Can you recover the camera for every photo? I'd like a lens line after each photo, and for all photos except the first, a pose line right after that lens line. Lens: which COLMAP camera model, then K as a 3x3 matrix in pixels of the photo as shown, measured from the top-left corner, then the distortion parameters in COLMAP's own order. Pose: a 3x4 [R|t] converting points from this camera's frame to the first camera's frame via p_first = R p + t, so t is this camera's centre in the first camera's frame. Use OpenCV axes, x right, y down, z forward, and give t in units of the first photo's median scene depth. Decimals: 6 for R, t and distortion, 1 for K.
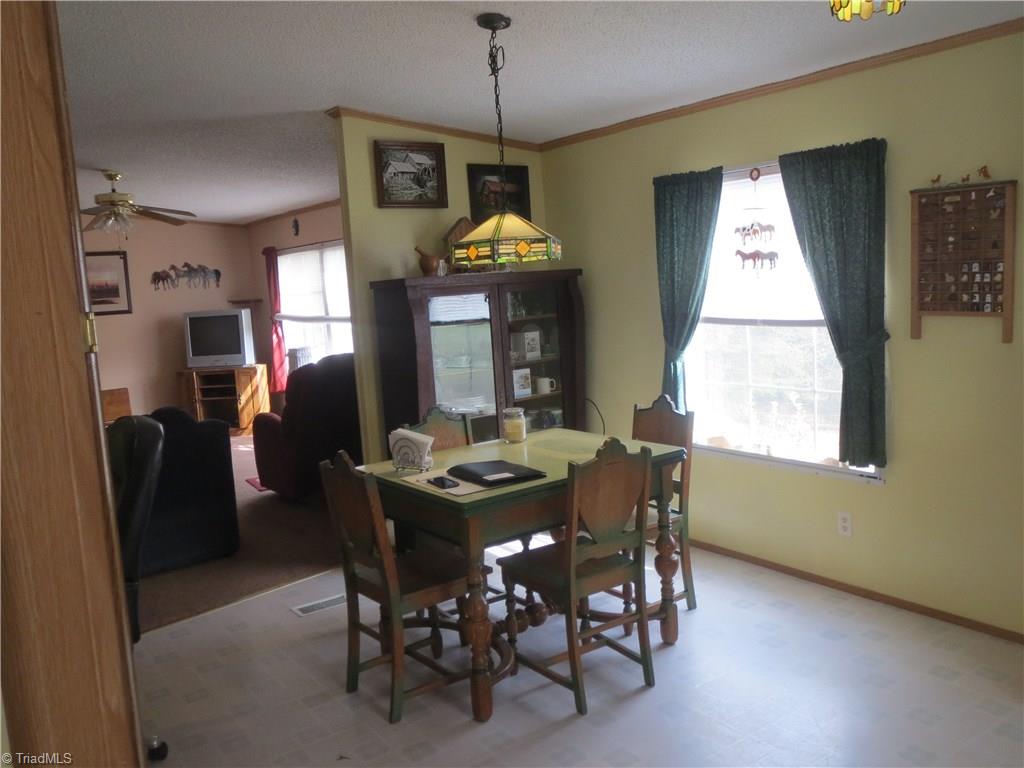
lens RADIAL K [[853.9, 0, 507.2], [0, 853.9, 383.9], [0, 0, 1]] dist [-0.035228, 0.017935]
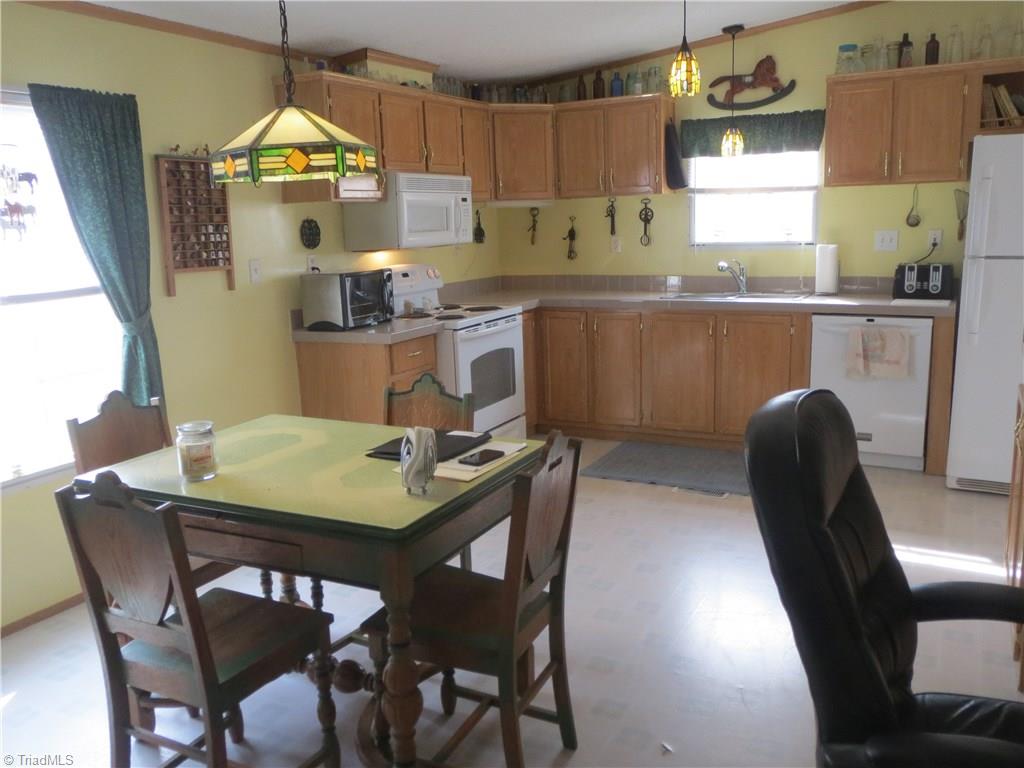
lens RADIAL K [[853.9, 0, 508.3], [0, 853.9, 385.7], [0, 0, 1]] dist [-0.035228, 0.017935]
pose [[-0.445925, -0.107149, 0.888634, -3.938074], [0.164720, 0.966028, 0.199139, -0.515478], [-0.879783, 0.235177, -0.413126, 6.468139]]
